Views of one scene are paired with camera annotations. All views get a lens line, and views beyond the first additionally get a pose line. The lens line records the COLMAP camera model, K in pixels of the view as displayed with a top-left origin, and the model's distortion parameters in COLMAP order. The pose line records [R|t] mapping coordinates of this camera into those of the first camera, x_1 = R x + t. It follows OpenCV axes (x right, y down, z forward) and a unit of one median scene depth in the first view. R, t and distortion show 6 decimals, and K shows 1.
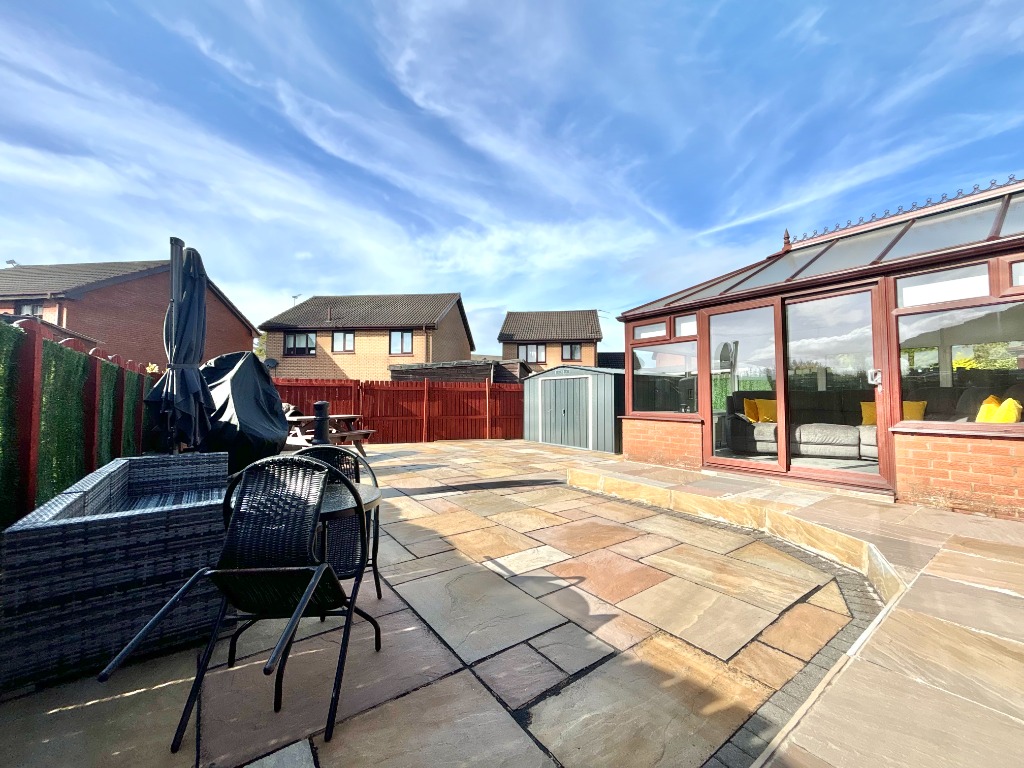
lens RADIAL K [[413.2, 0, 508.8], [0, 413.2, 377.8], [0, 0, 1]] dist [-0.000511, 0.001026]
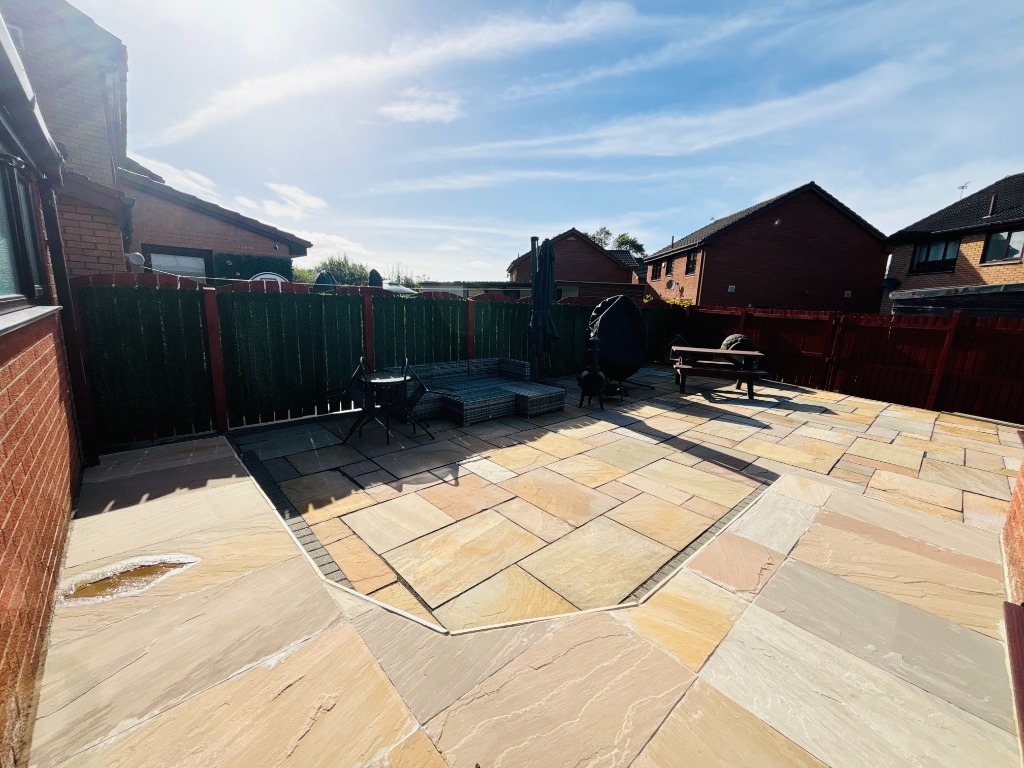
lens RADIAL K [[413.2, 0, 508.2], [0, 413.2, 386.2], [0, 0, 1]] dist [-0.000511, 0.001026]
pose [[0.105741, 0.203248, -0.973401, 1.297012], [0.012507, 0.978539, 0.205680, -0.093586], [0.994315, -0.033923, 0.100930, 0.944727]]
